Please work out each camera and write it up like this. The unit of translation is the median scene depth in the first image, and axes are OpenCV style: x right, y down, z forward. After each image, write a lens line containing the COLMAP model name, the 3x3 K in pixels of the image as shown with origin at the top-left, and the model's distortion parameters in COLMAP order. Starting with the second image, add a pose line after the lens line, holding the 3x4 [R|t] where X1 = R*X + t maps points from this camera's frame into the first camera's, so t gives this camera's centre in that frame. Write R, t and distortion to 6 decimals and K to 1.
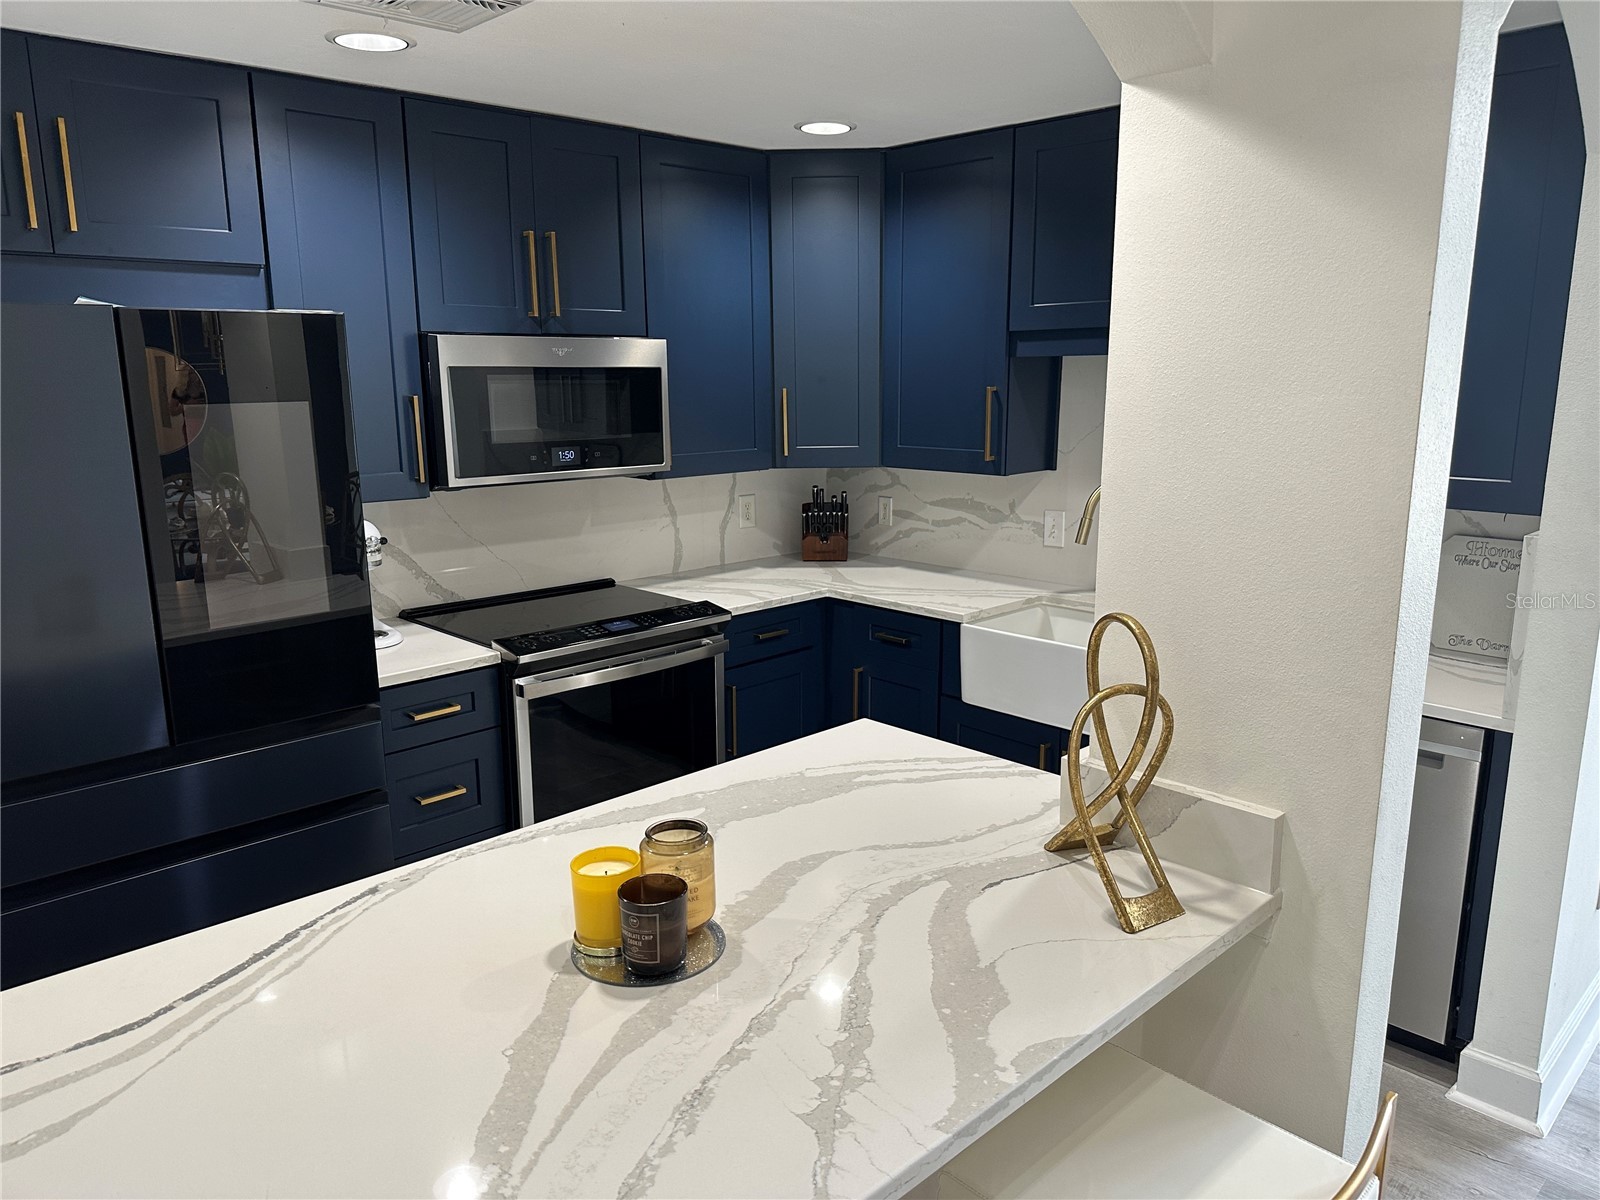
lens RADIAL K [[1127.2, 0, 800.5], [0, 1127.2, 605.9], [0, 0, 1]] dist [0.043974, -0.054100]
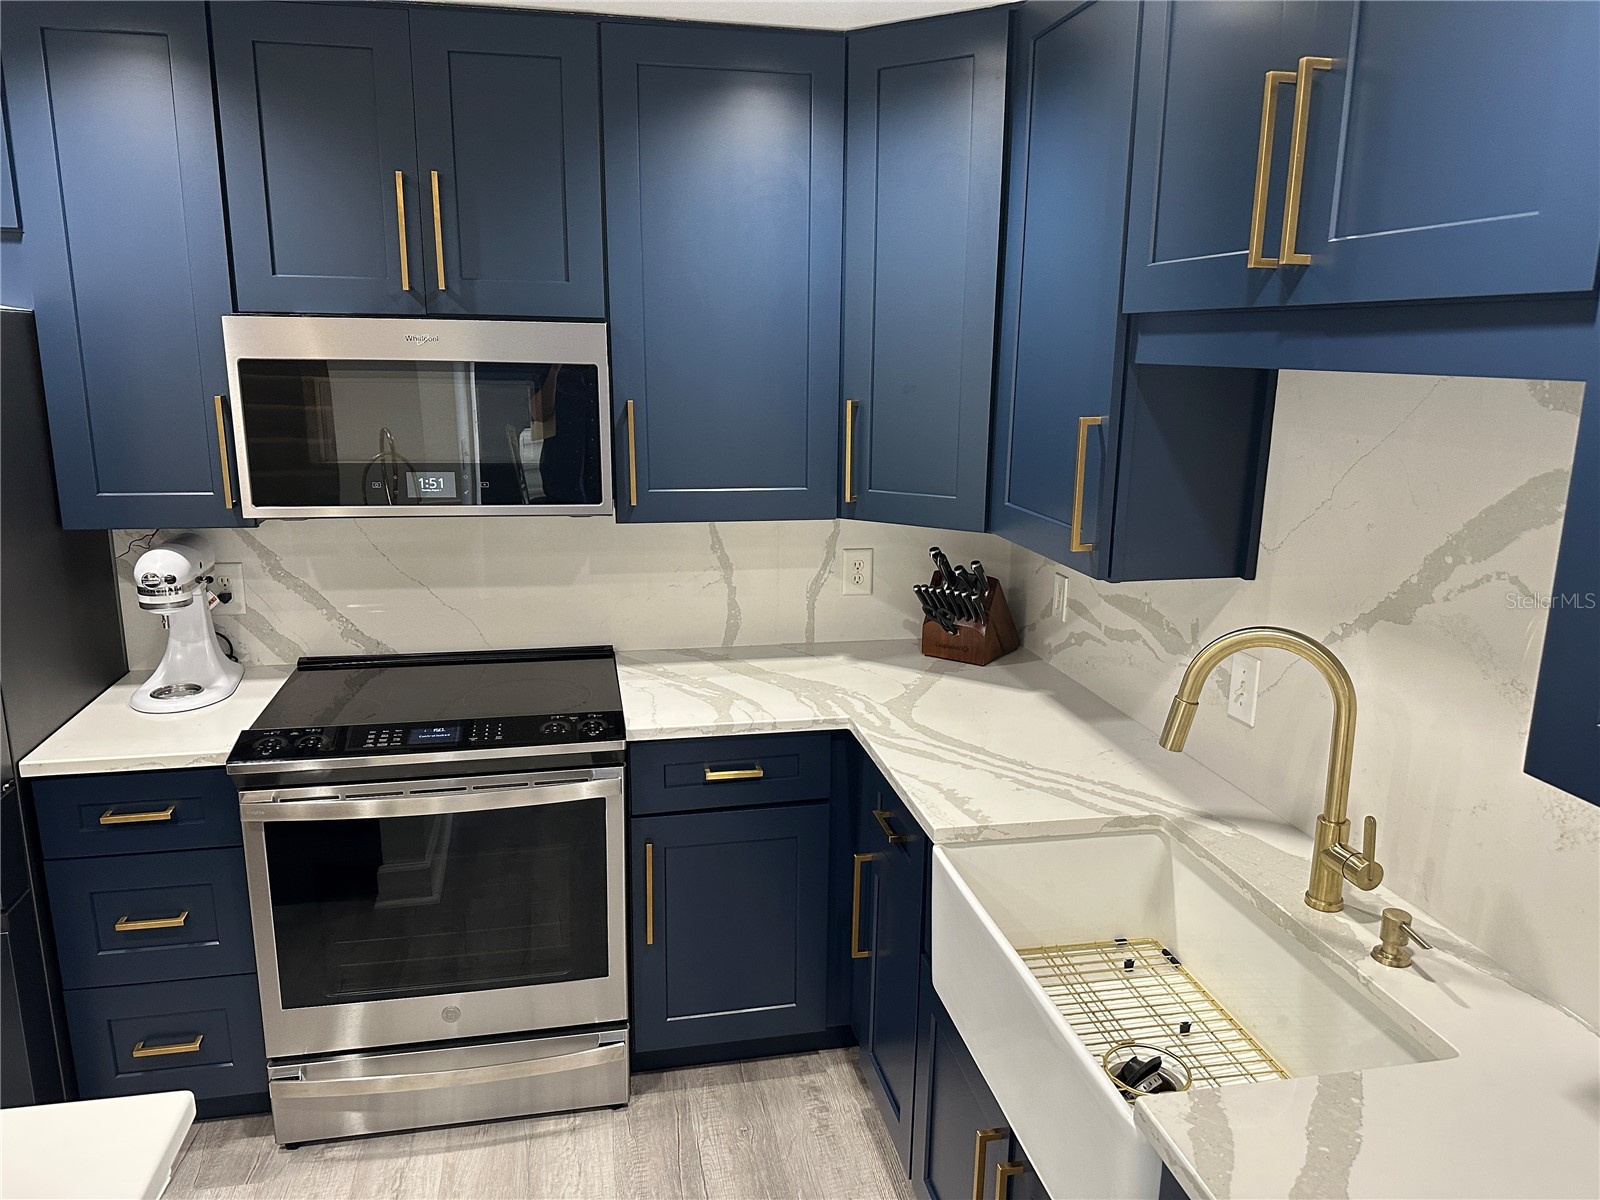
lens RADIAL K [[1127.2, 0, 802.2], [0, 1127.2, 596.1], [0, 0, 1]] dist [0.043974, -0.054100]
pose [[0.841530, 0.134933, -0.523088, 0.347881], [-0.128673, 0.990500, 0.048499, -0.118659], [0.524663, 0.026494, 0.850898, 0.474436]]
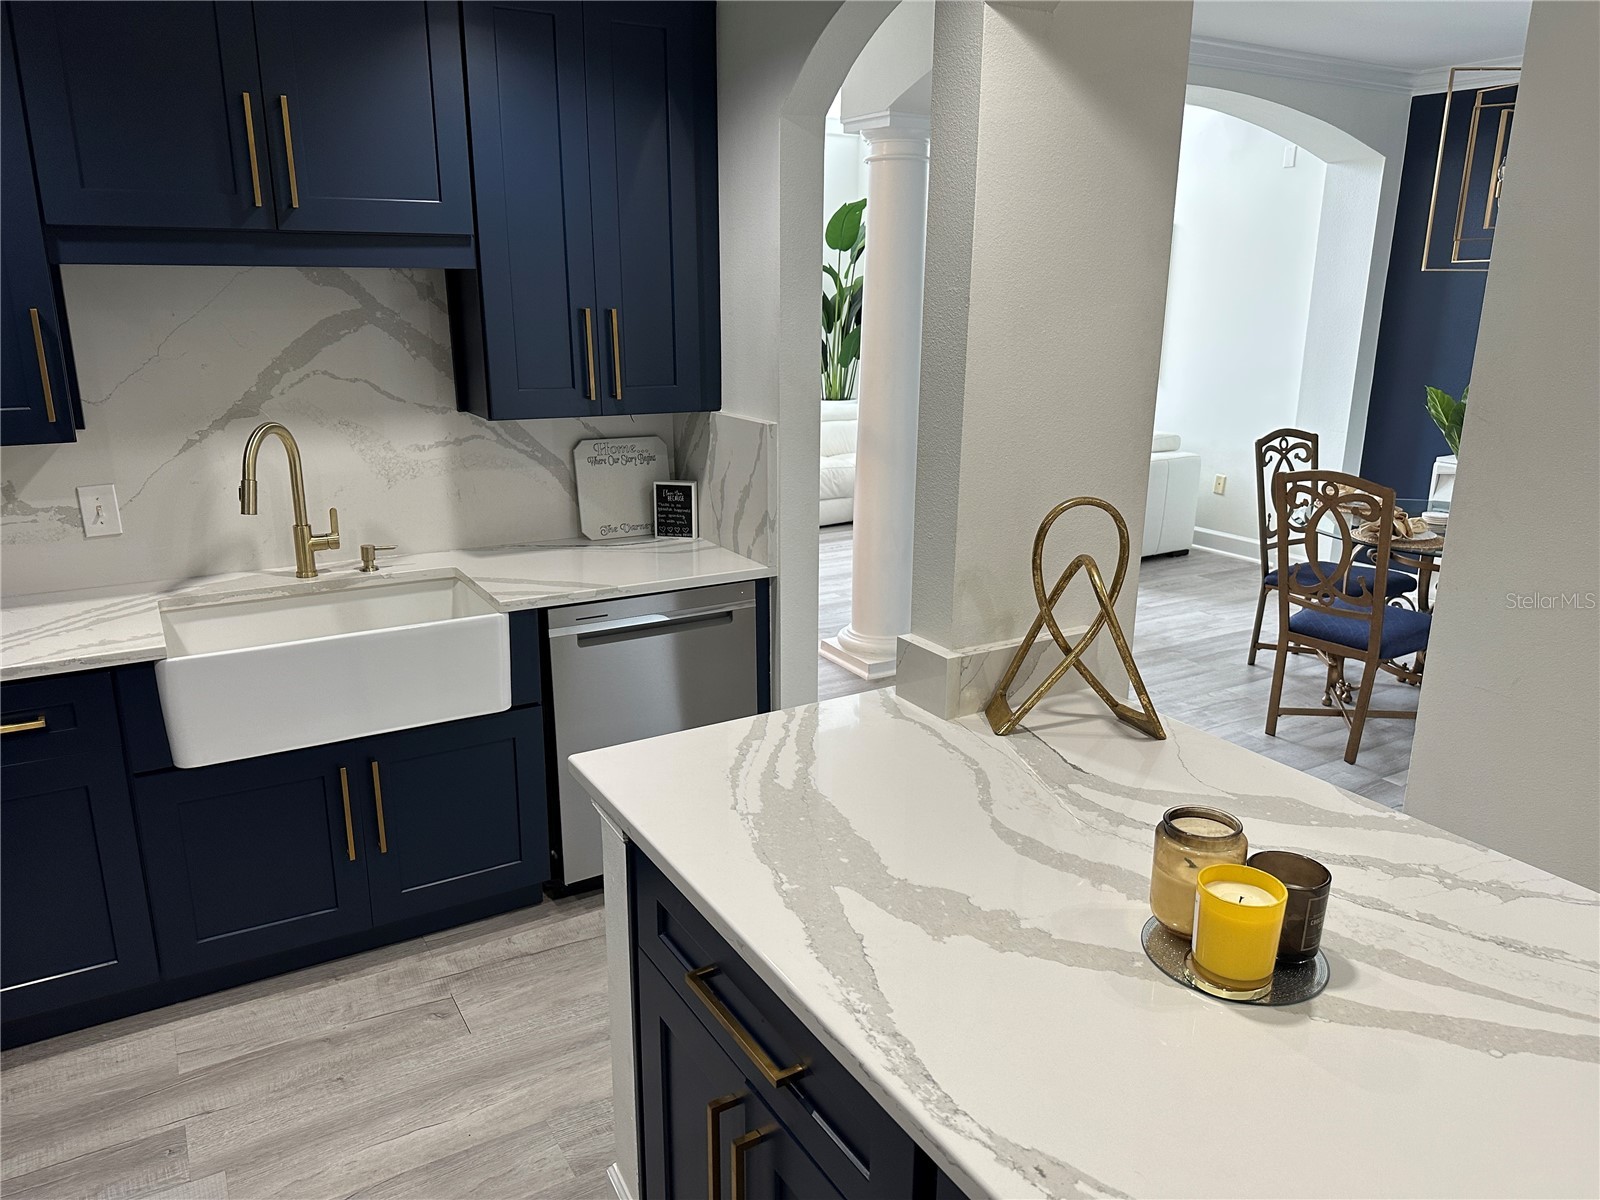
lens RADIAL K [[1127.2, 0, 796.2], [0, 1127.2, 607.3], [0, 0, 1]] dist [0.043974, -0.054100]
pose [[0.217595, -0.252430, 0.942831, -0.396198], [0.194899, 0.957760, 0.211447, -0.082052], [-0.956382, 0.137747, 0.257602, 0.440132]]
